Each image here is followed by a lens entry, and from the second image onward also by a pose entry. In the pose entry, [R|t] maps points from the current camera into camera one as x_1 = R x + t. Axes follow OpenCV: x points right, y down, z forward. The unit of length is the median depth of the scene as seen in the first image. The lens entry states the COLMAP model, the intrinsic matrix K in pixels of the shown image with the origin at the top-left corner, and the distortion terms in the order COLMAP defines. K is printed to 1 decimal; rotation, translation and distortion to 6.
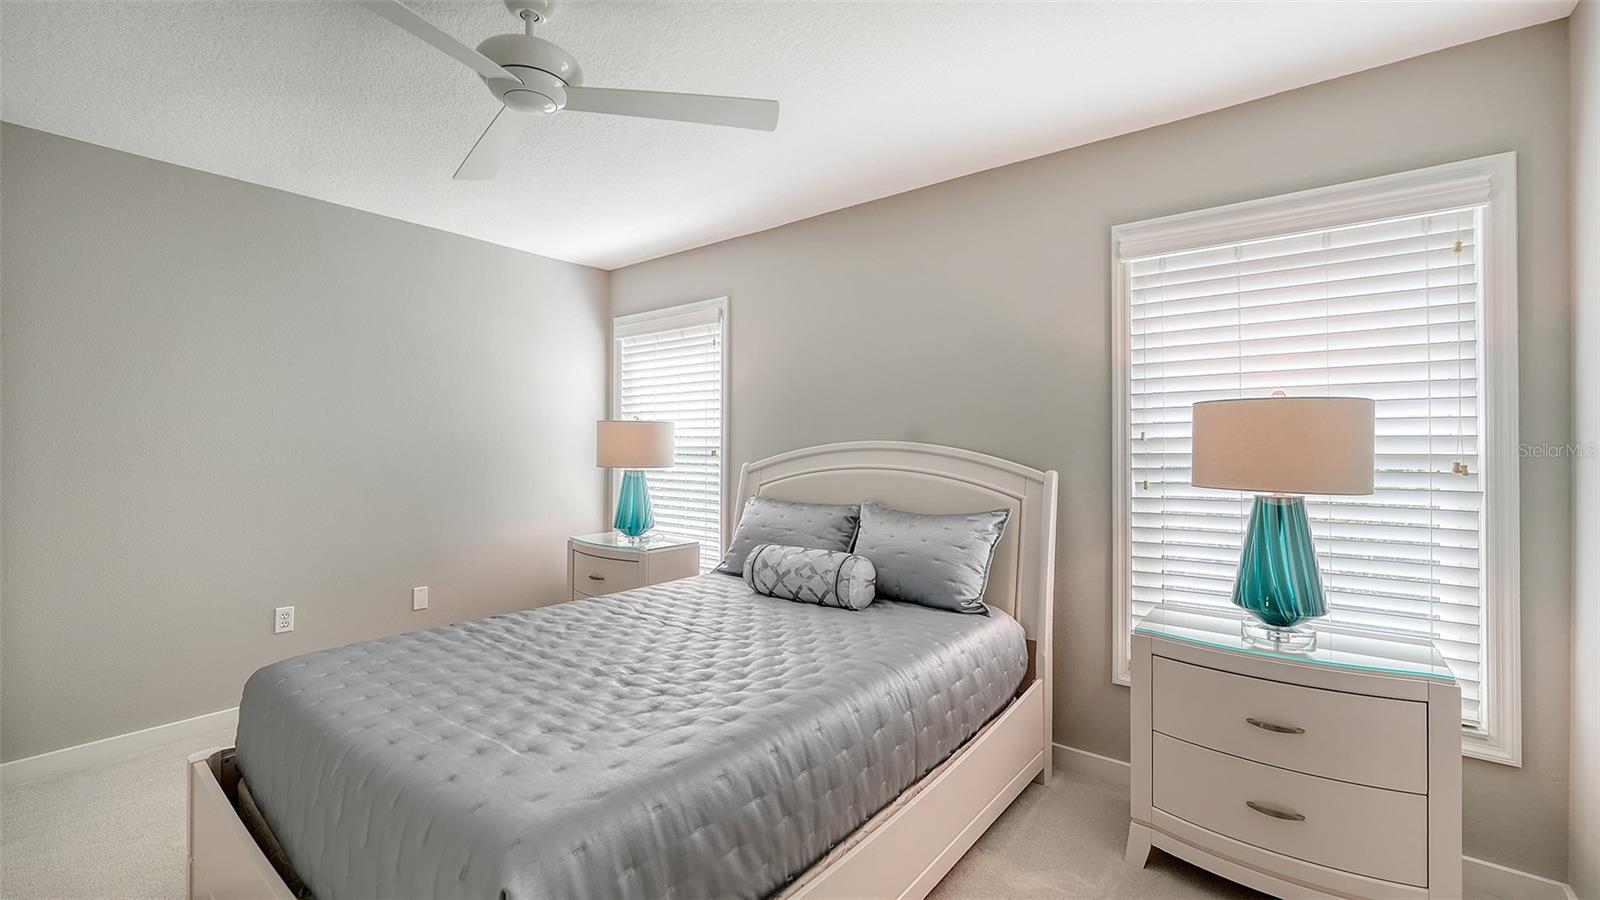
lens RADIAL K [[660.4, 0, 793.9], [0, 660.4, 442.8], [0, 0, 1]] dist [0.001181, -0.000651]
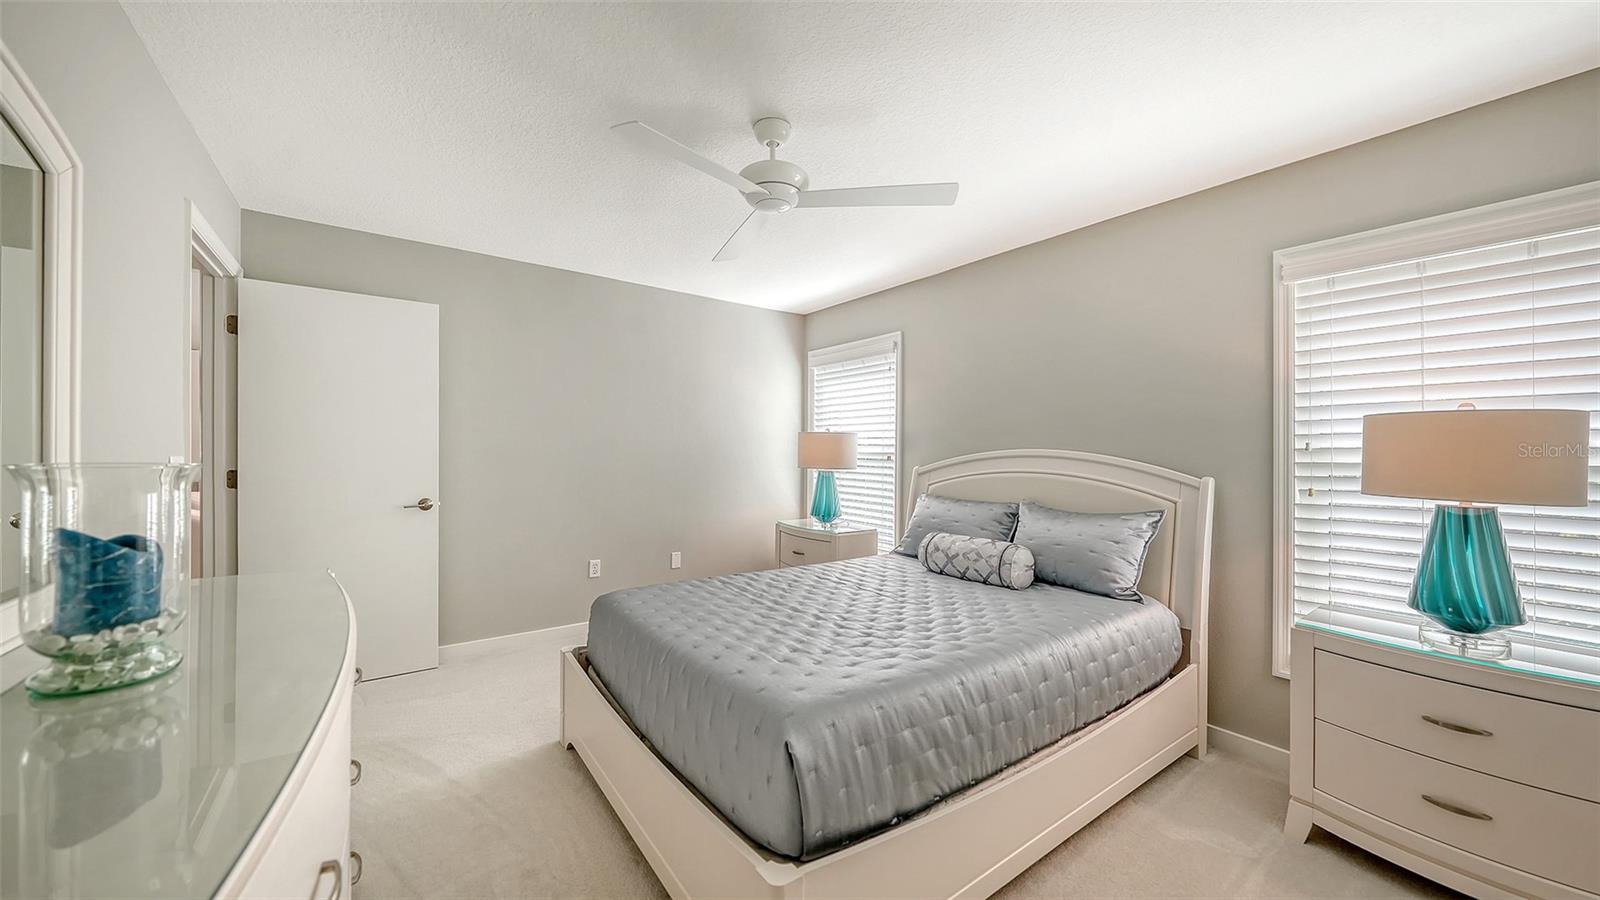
lens RADIAL K [[557.3, 0, 783.0], [0, 557.3, 446.9], [0, 0, 1]] dist [-0.002657, -0.000359]
pose [[0.961036, 0.005781, -0.276361, -0.043768], [-0.007131, 0.999967, -0.003881, 0.000048], [0.276330, 0.005700, 0.961046, -0.112370]]
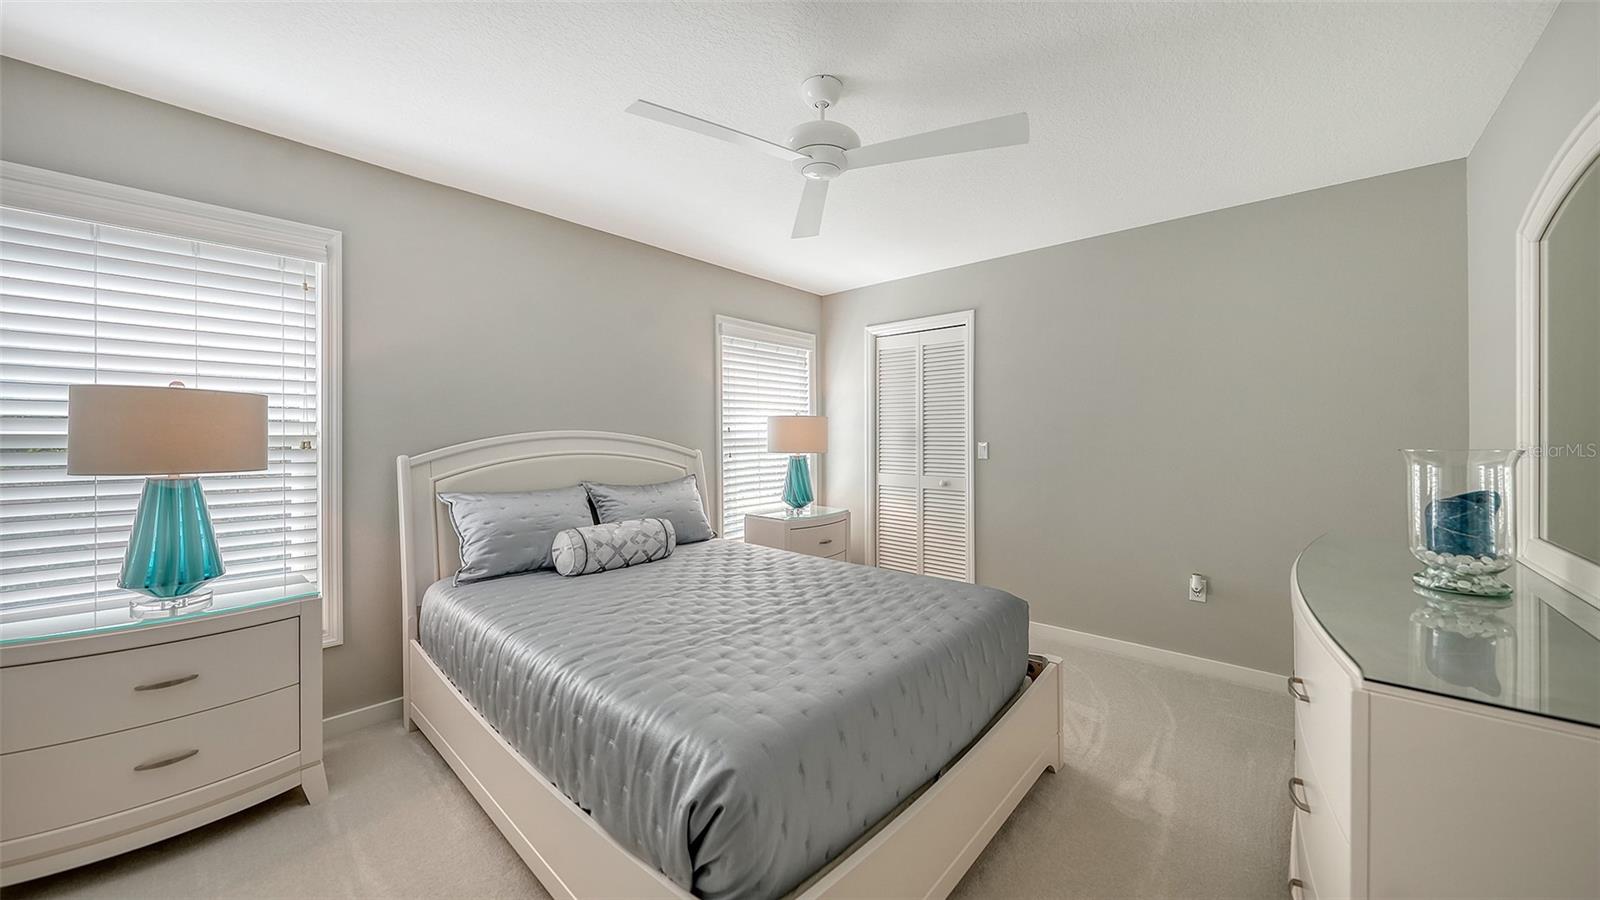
lens RADIAL K [[557.3, 0, 797.7], [0, 557.3, 451.7], [0, 0, 1]] dist [-0.002657, -0.000359]
pose [[0.058265, -0.036467, 0.997635, -1.250644], [-0.009531, 0.999267, 0.037084, -0.008769], [-0.998256, -0.011669, 0.057874, 0.818282]]
